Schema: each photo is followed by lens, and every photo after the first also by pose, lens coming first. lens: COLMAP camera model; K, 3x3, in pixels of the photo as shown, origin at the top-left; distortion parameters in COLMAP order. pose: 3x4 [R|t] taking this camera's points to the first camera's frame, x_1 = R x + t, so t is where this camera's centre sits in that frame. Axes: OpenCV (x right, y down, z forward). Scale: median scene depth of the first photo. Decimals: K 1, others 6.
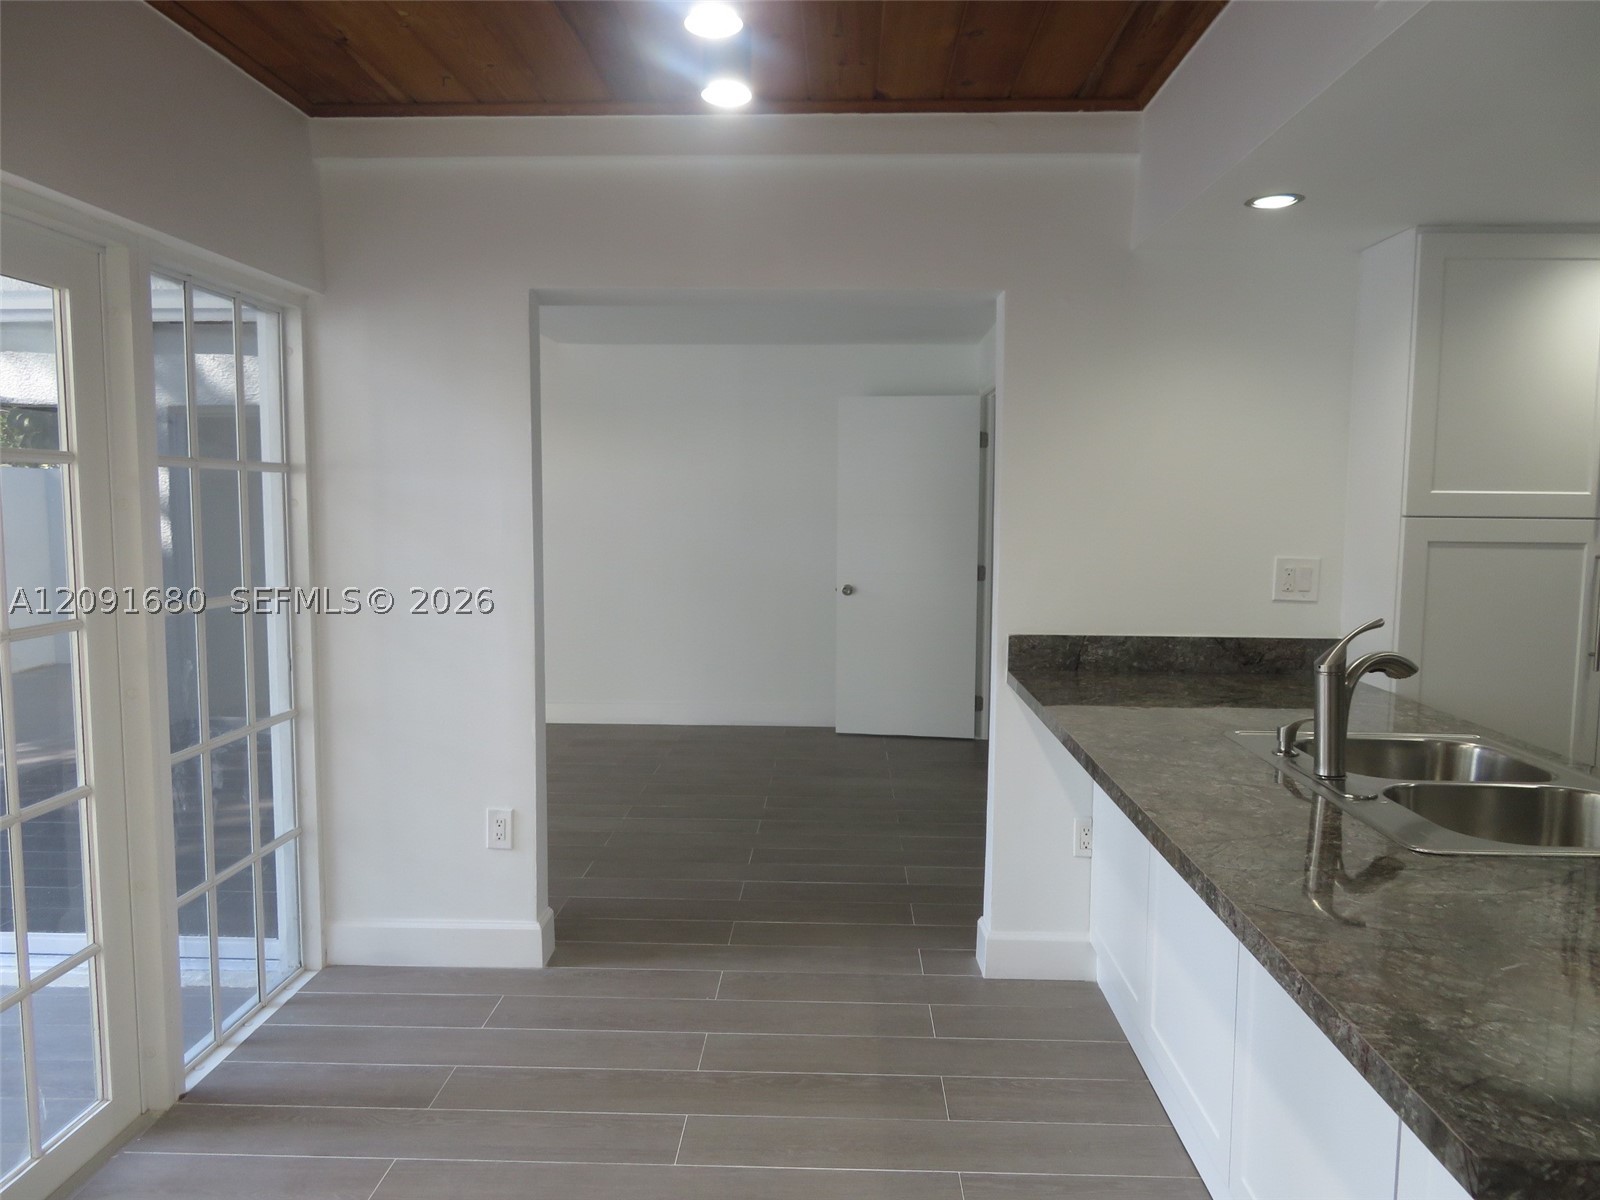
lens RADIAL K [[1148.1, 0, 800.0], [0, 1148.1, 600.0], [0, 0, 1]] dist [-0.006371, 0.005007]
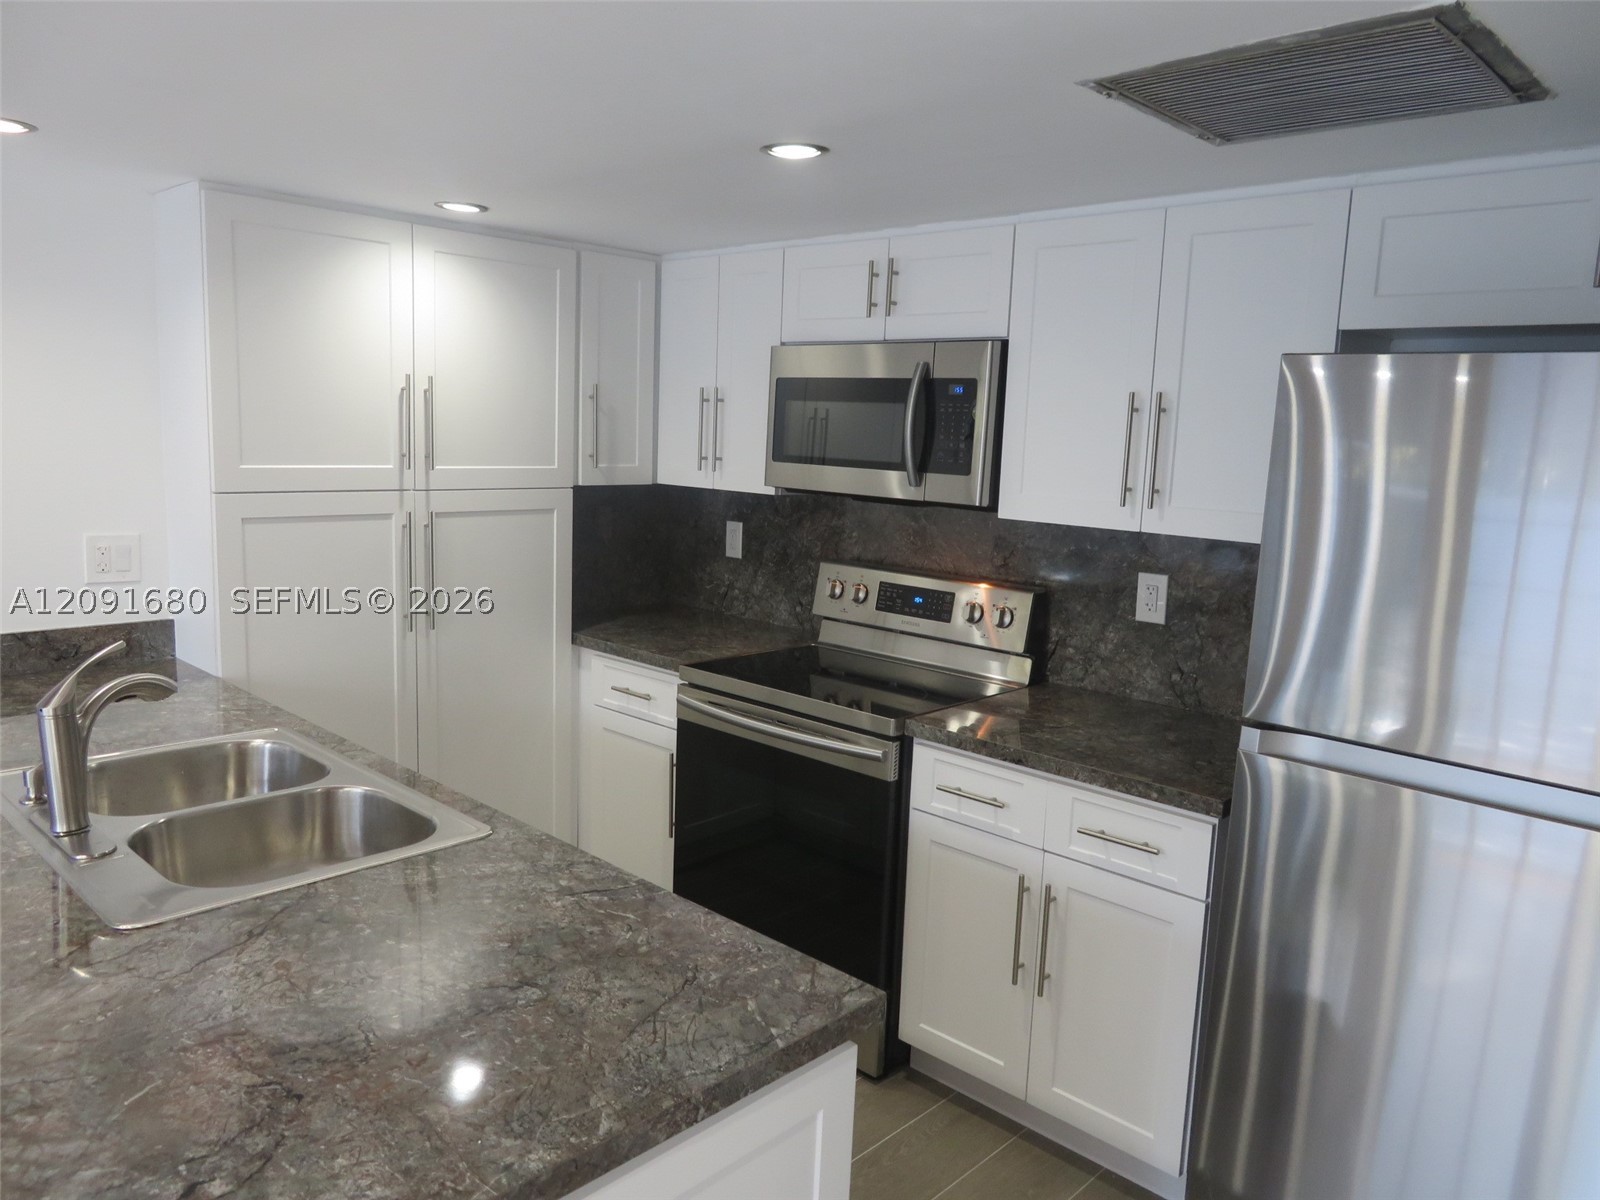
lens RADIAL K [[1148.1, 0, 800.0], [0, 1148.1, 600.0], [0, 0, 1]] dist [-0.006371, 0.005007]
pose [[0.666771, -0.098692, 0.738699, 0.141243], [0.036596, 0.994333, 0.099813, -0.061867], [-0.744364, -0.039519, 0.666604, 0.003476]]
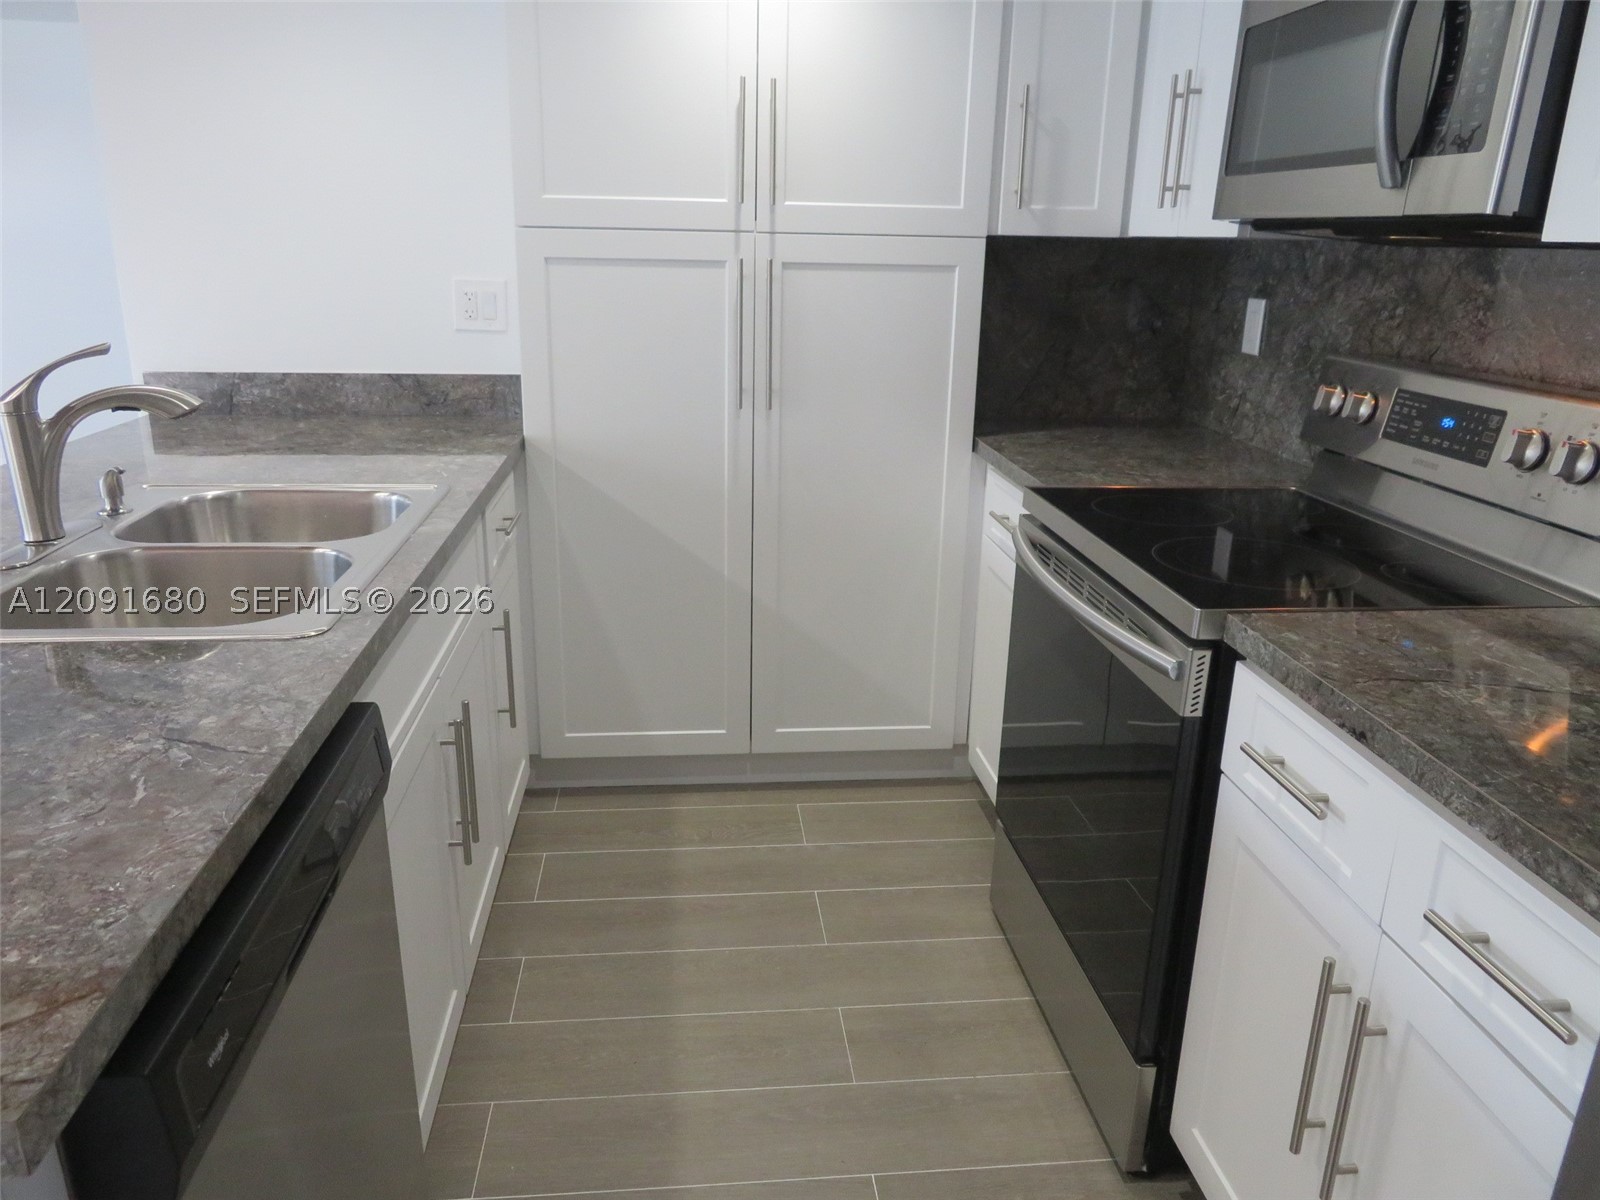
lens RADIAL K [[1148.1, 0, 800.0], [0, 1148.1, 600.0], [0, 0, 1]] dist [-0.006371, 0.005007]
pose [[0.991092, -0.030883, 0.129550, 0.617925], [0.001976, 0.976045, 0.217559, 0.012686], [-0.133166, -0.215365, 0.967411, 0.090183]]
